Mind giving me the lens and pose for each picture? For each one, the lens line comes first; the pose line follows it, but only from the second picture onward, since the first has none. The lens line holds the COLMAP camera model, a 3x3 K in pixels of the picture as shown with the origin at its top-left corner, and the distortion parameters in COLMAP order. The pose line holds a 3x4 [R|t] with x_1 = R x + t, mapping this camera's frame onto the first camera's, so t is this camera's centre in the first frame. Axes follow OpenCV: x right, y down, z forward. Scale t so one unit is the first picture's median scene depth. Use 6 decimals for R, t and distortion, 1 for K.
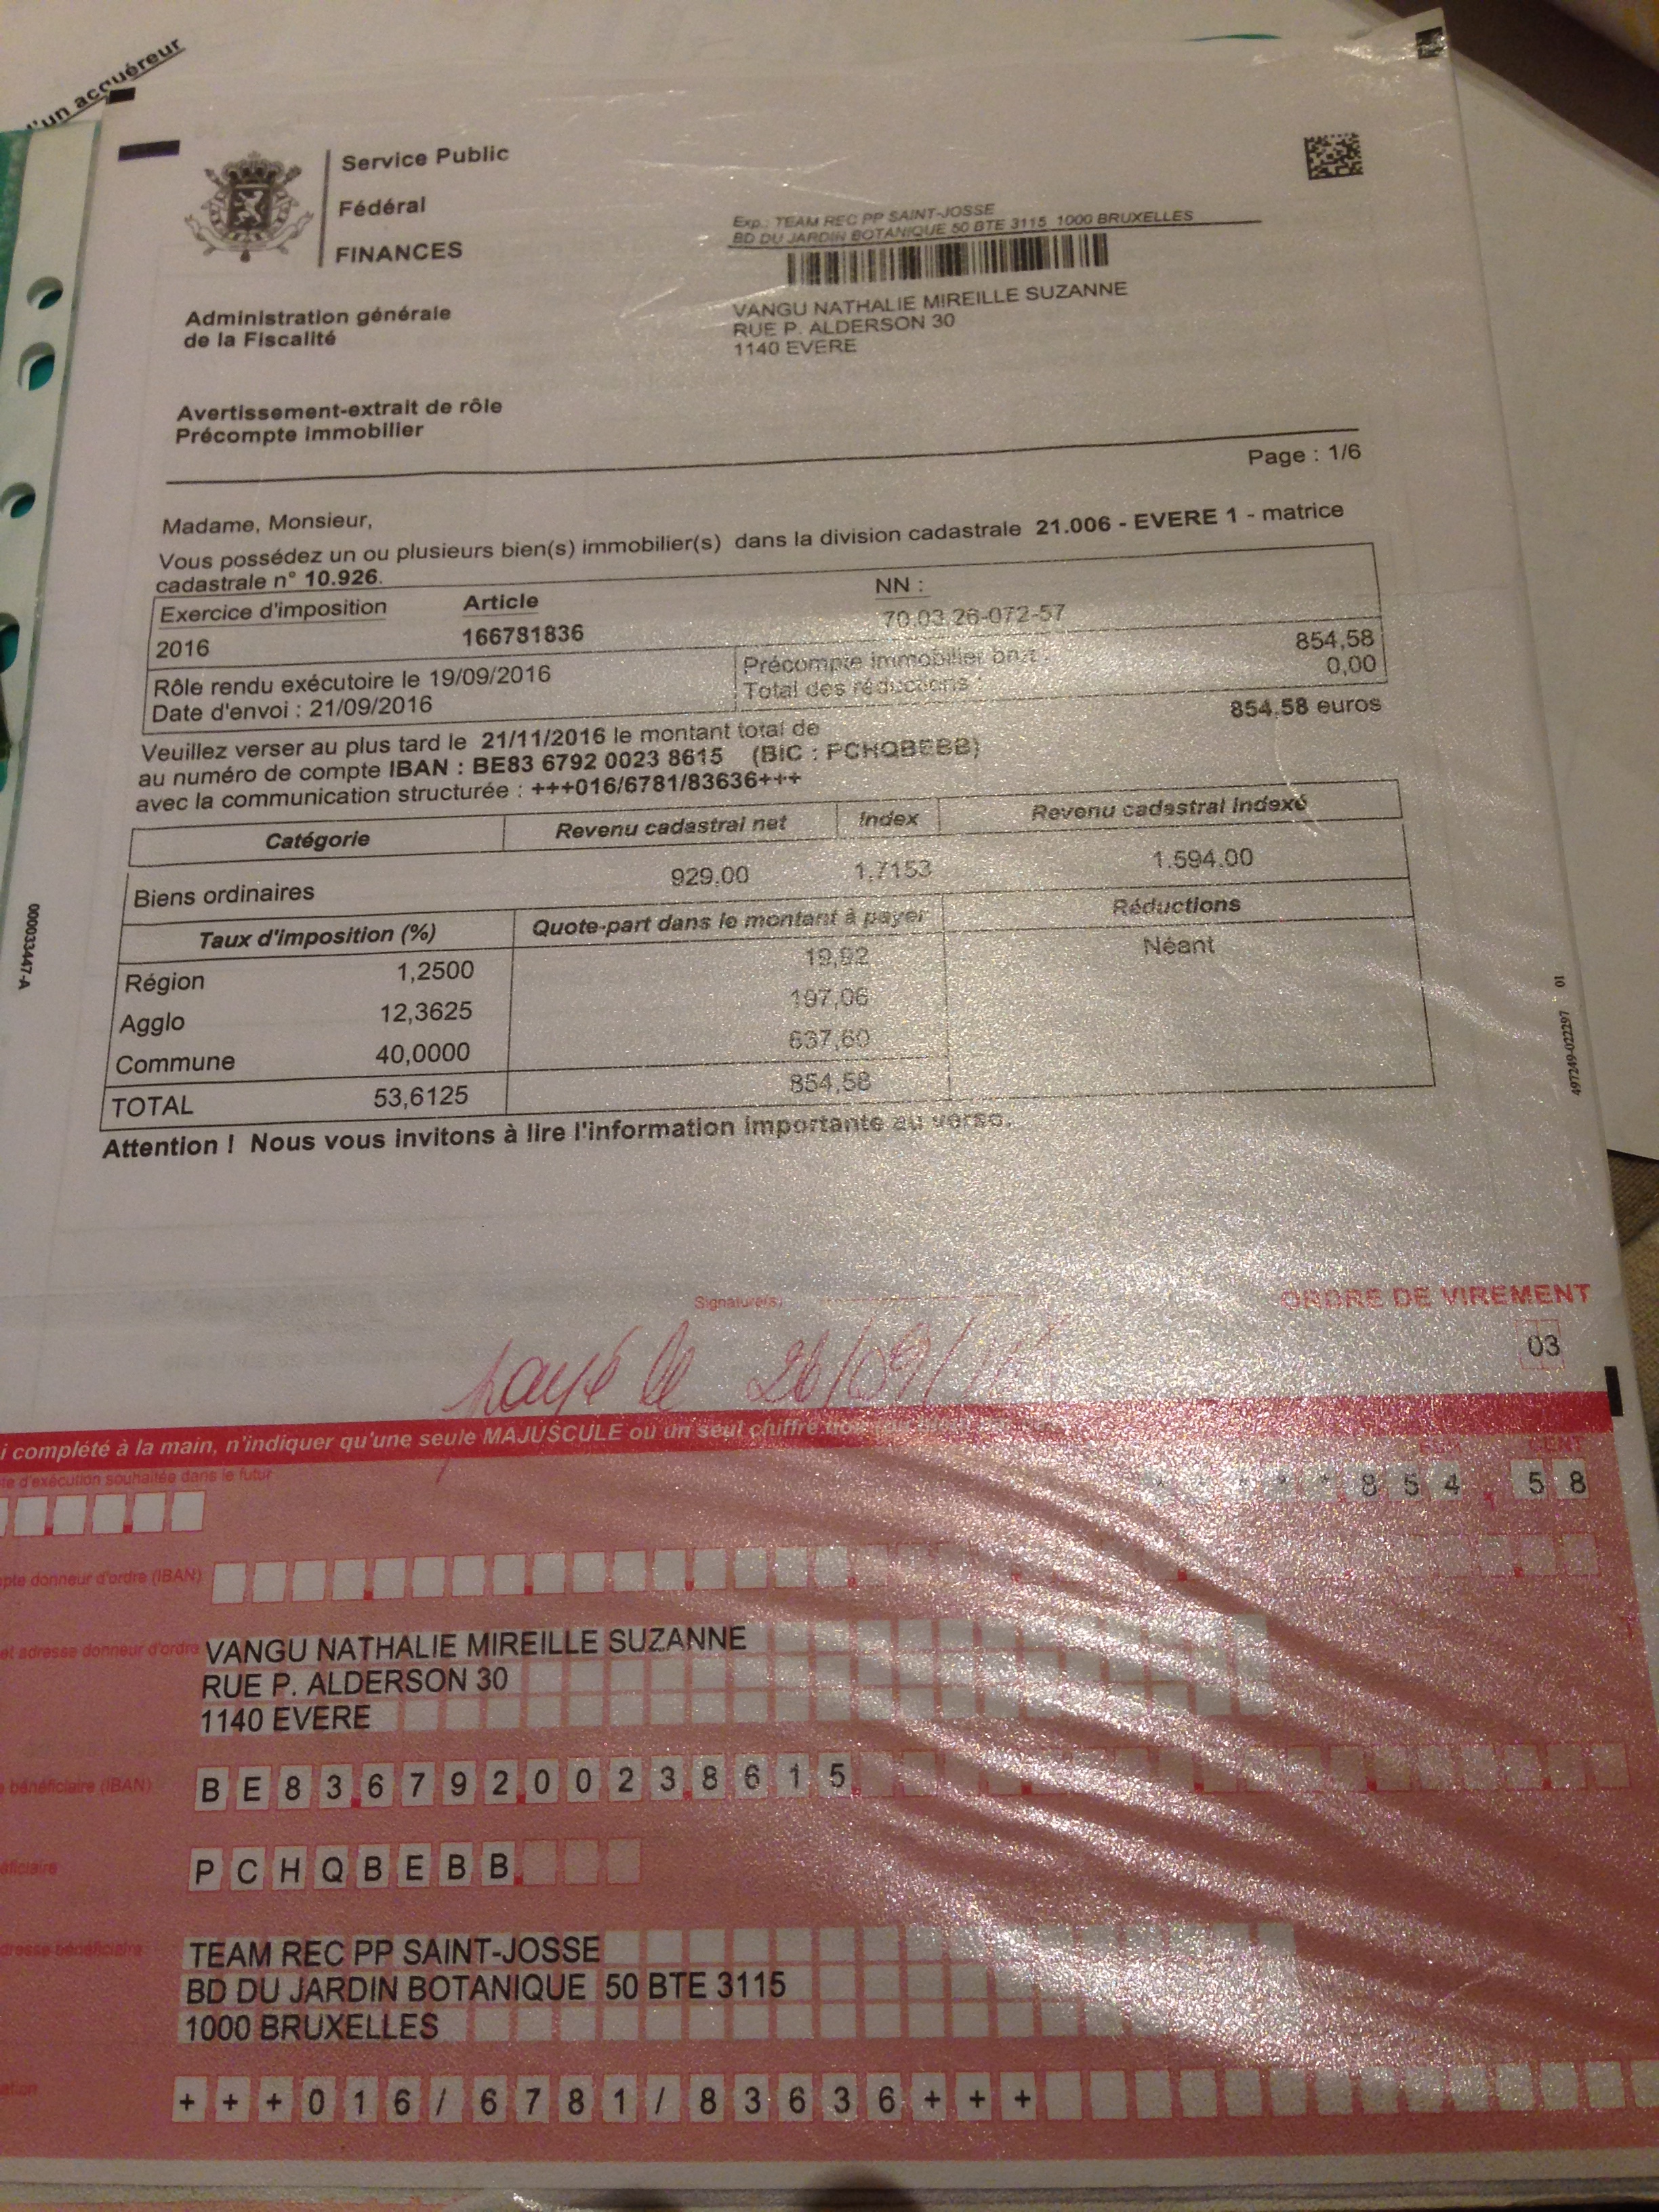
lens RADIAL K [[2126.5, 0, 839.8], [0, 2126.5, 1098.4], [0, 0, 1]] dist [0.001479, 0.000000]
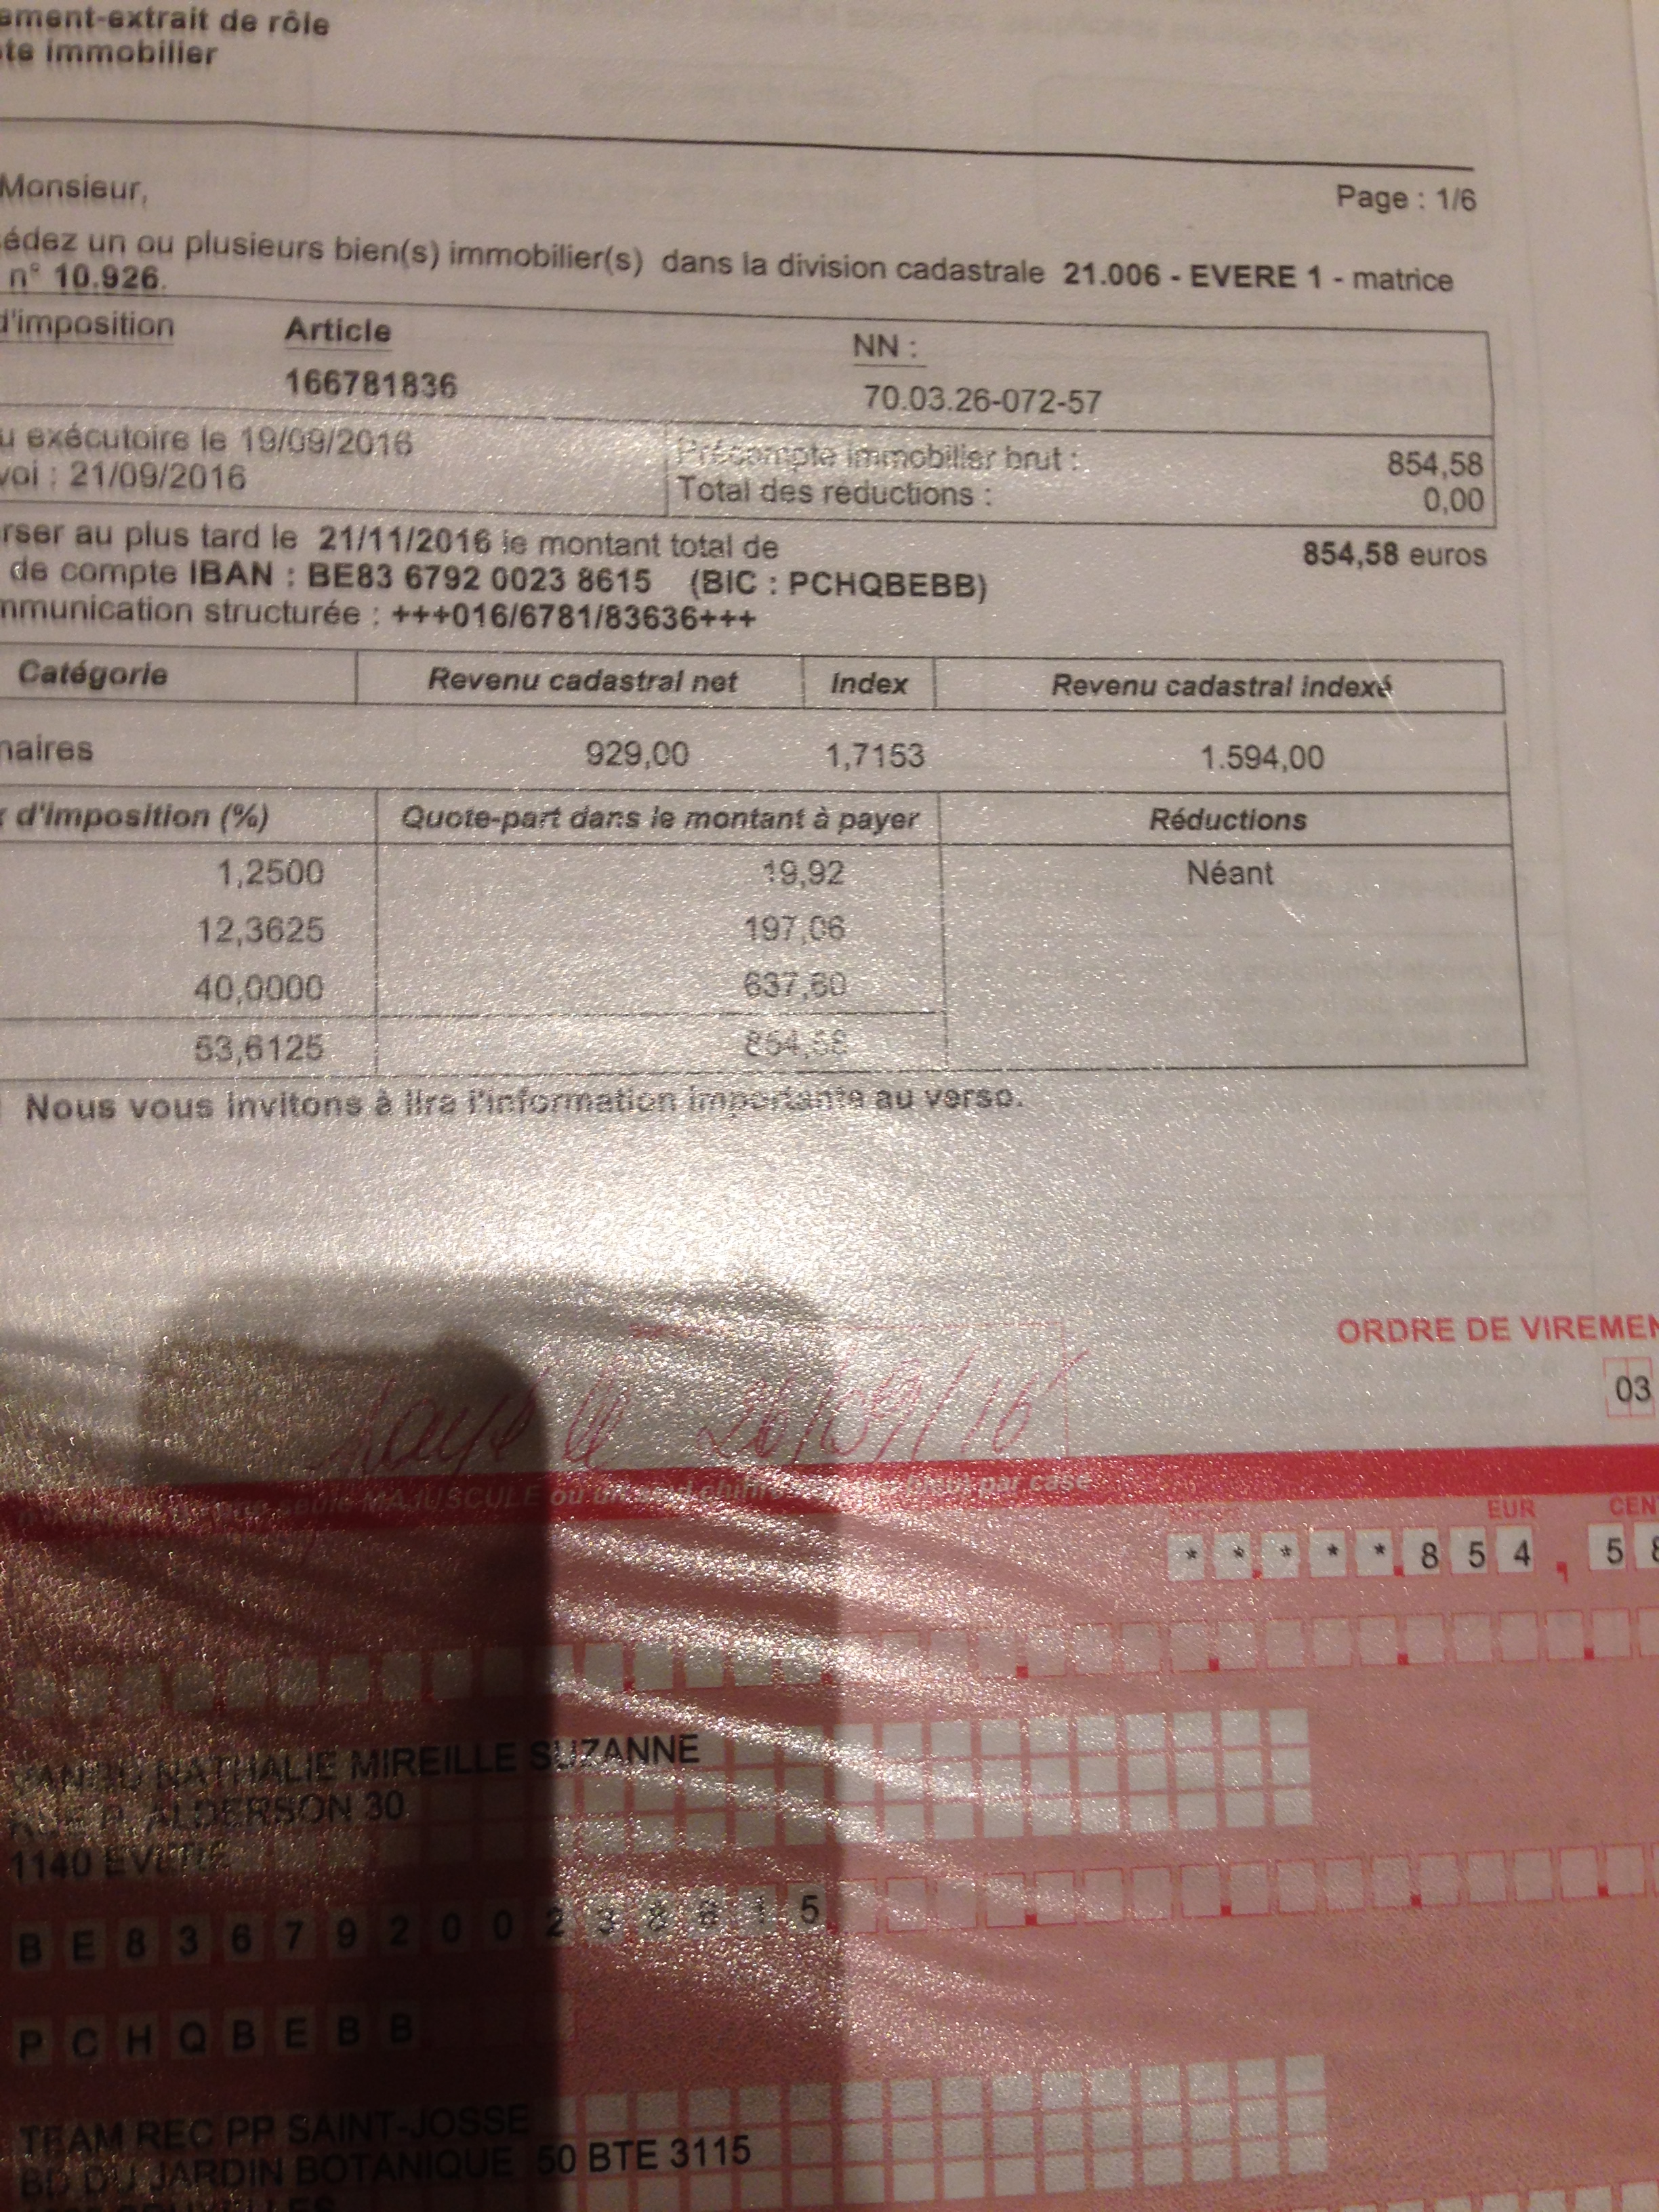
lens RADIAL K [[2126.5, 0, 816.3], [0, 2126.5, 1113.5], [0, 0, 1]] dist [0.001479, 0.000000]
pose [[0.987605, 0.008753, 0.156716, -0.116076], [-0.045694, 0.971232, 0.233709, -0.160269], [-0.150162, -0.237974, 0.959594, 0.231424]]
